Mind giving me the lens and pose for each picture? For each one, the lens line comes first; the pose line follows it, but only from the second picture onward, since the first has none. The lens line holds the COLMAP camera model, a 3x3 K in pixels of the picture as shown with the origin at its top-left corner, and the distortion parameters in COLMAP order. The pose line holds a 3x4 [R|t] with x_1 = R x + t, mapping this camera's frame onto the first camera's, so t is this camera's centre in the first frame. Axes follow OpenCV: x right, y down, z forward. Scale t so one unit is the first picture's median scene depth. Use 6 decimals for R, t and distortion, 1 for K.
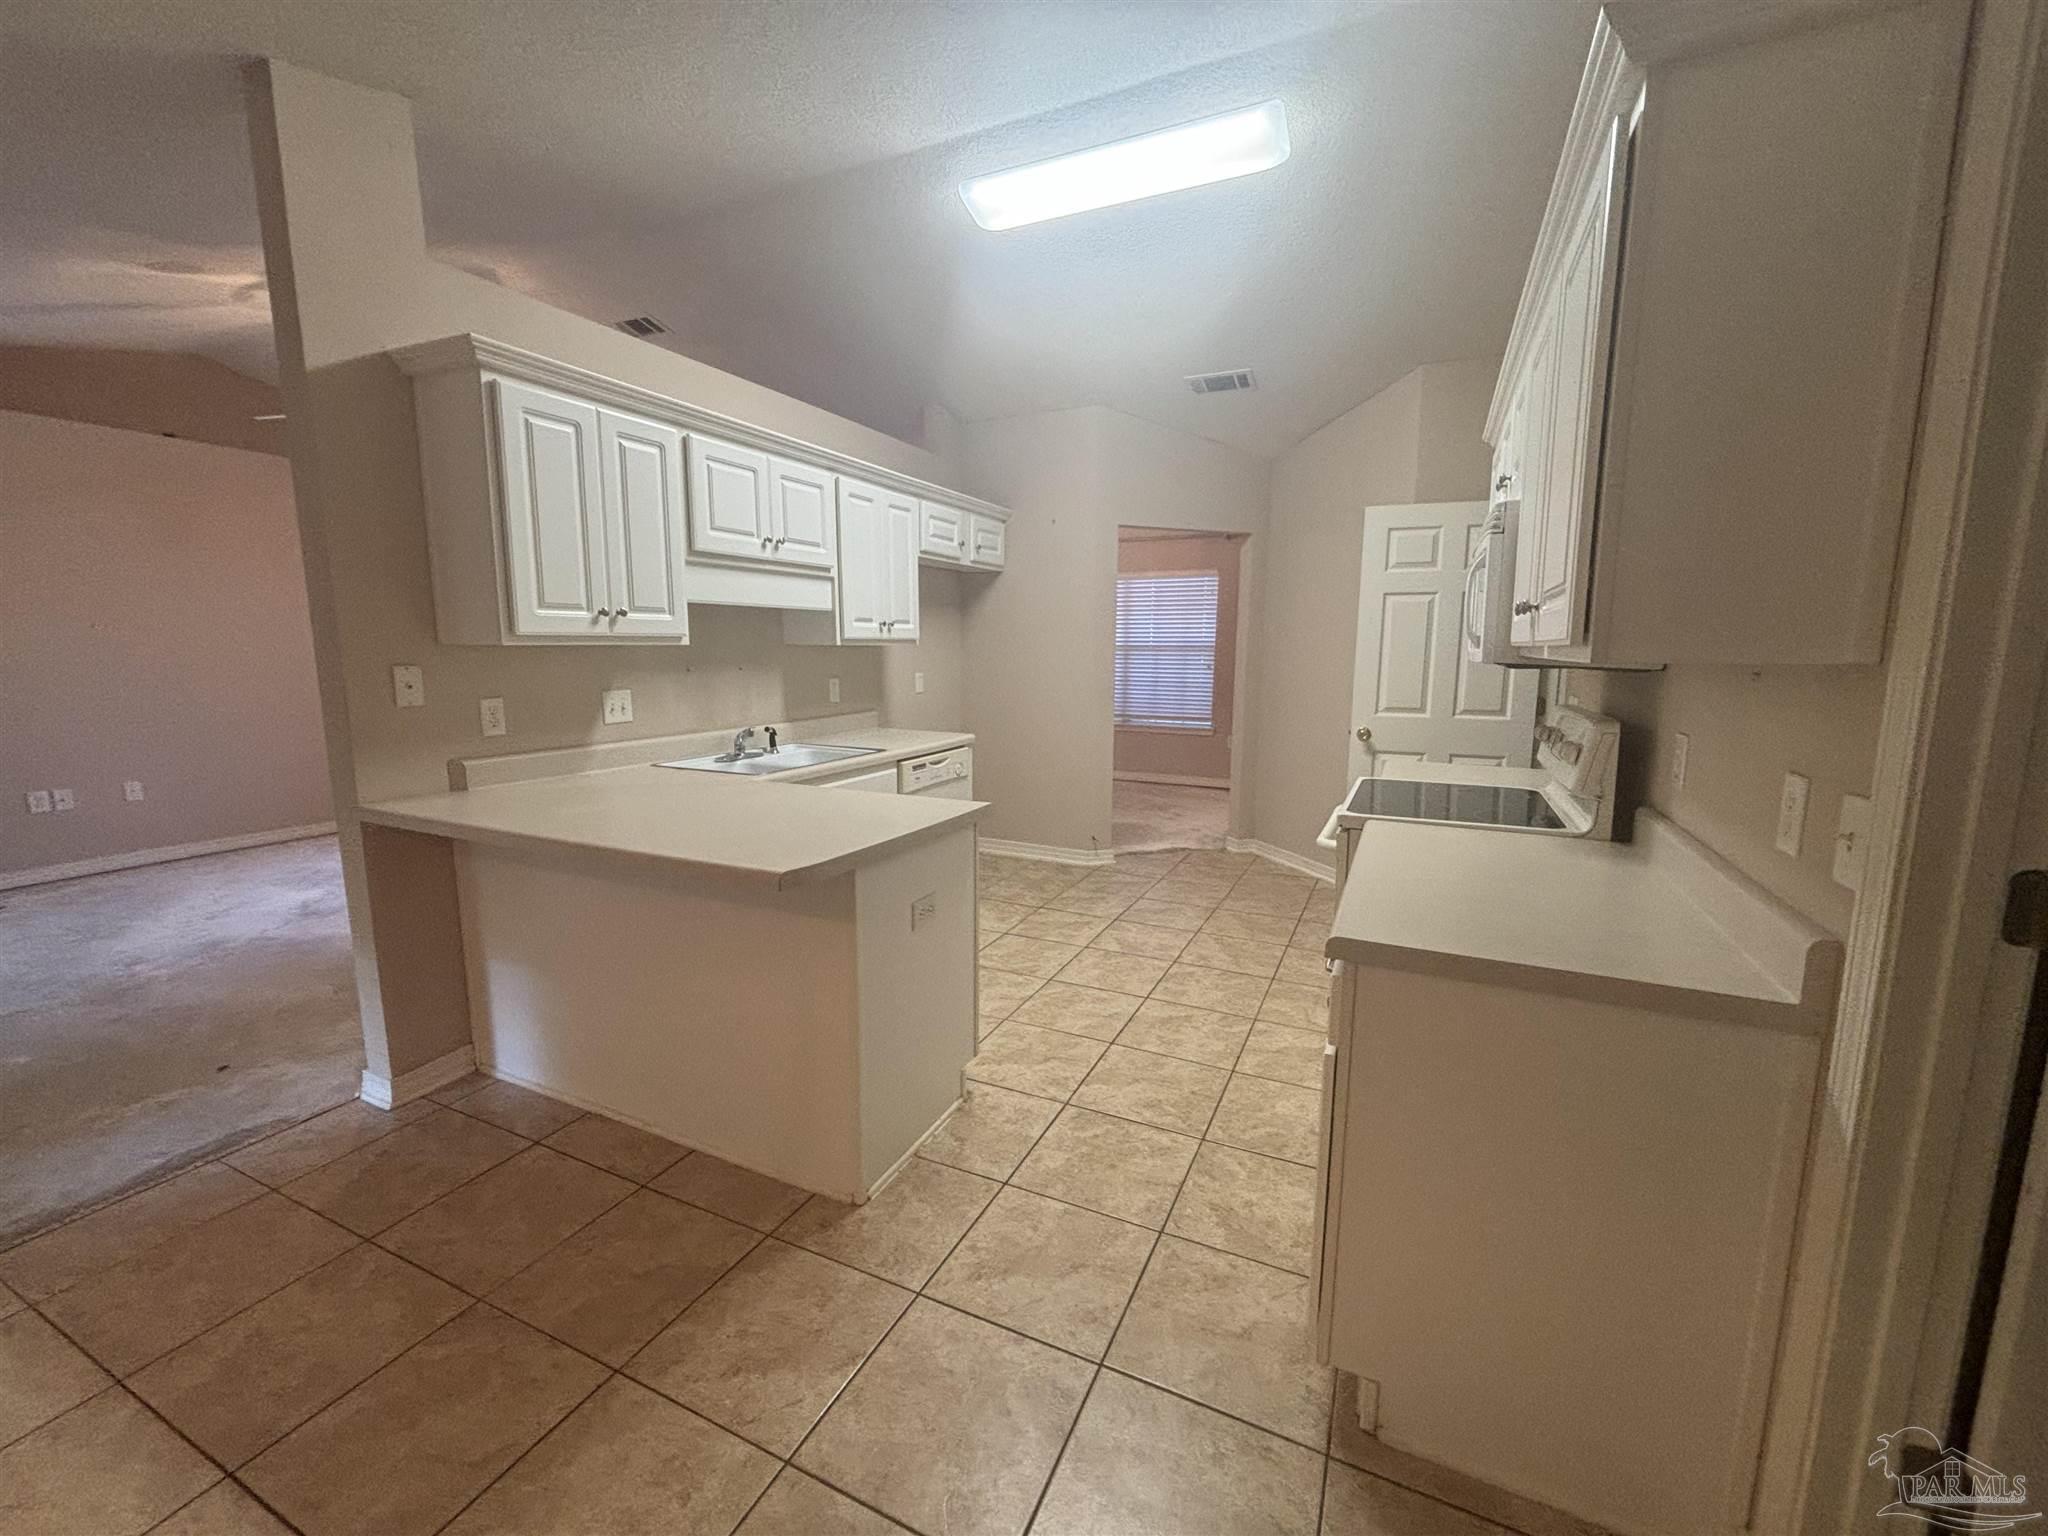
lens RADIAL K [[837.4, 0, 1015.0], [0, 837.4, 768.8], [0, 0, 1]] dist [0.001666, 0.000983]
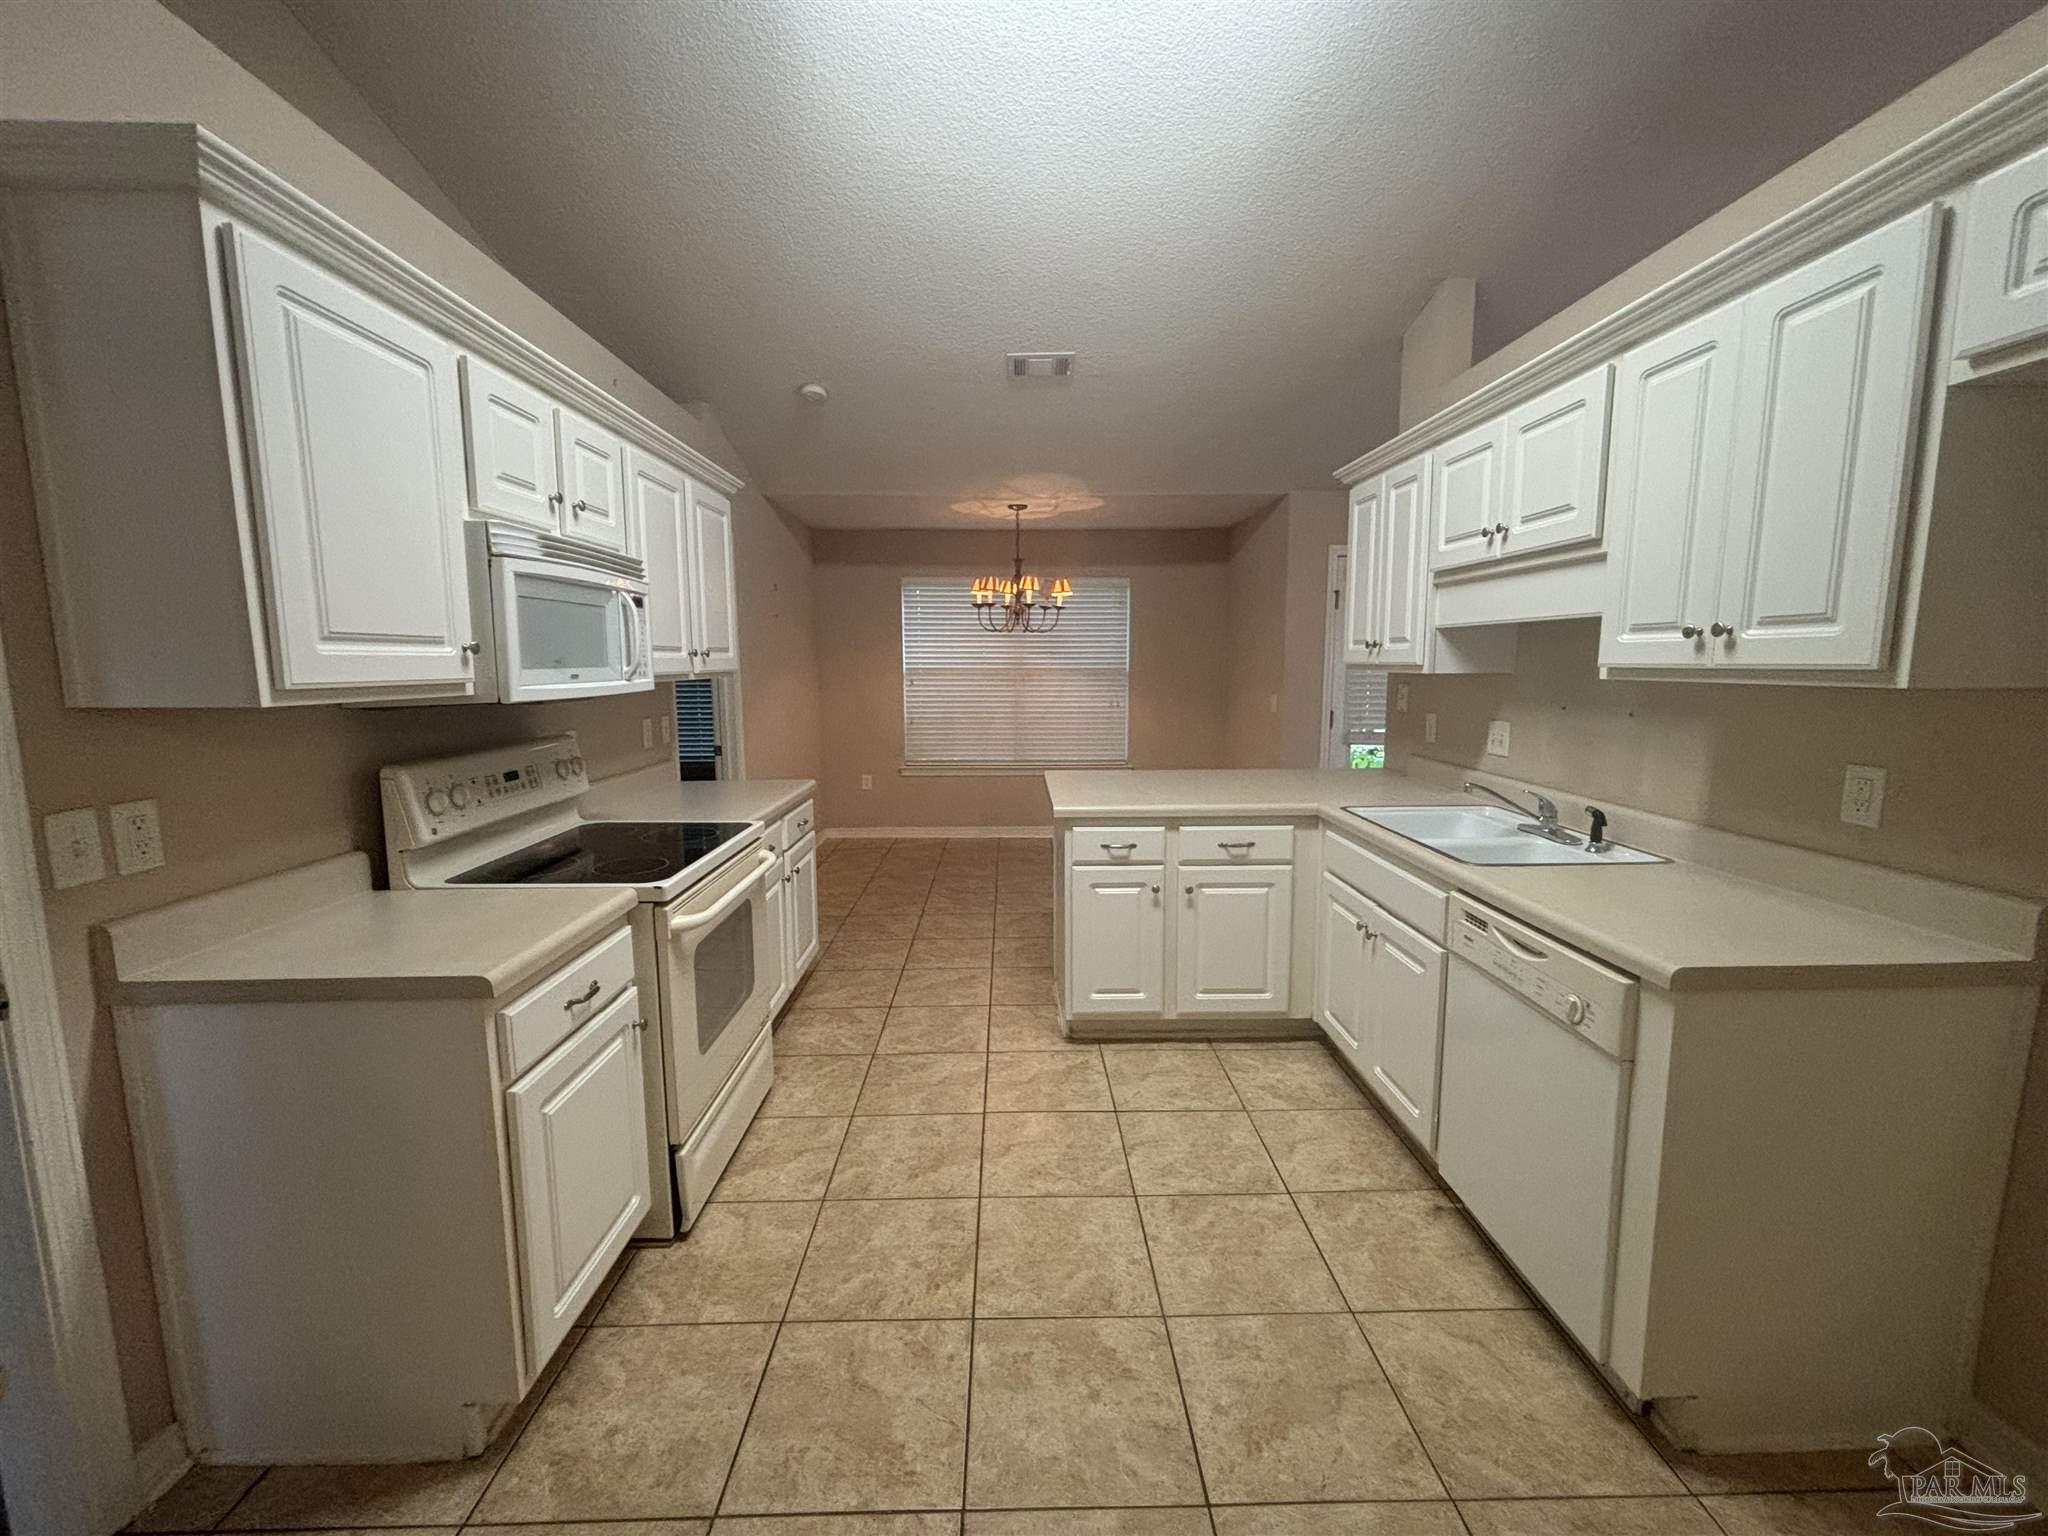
lens RADIAL K [[837.4, 0, 1020.6], [0, 837.4, 764.8], [0, 0, 1]] dist [0.001666, 0.000983]
pose [[-0.895438, 0.054124, -0.441884, 0.416374], [-0.065940, 0.965509, 0.251881, -0.240757], [0.440276, 0.254682, -0.860984, 1.536484]]
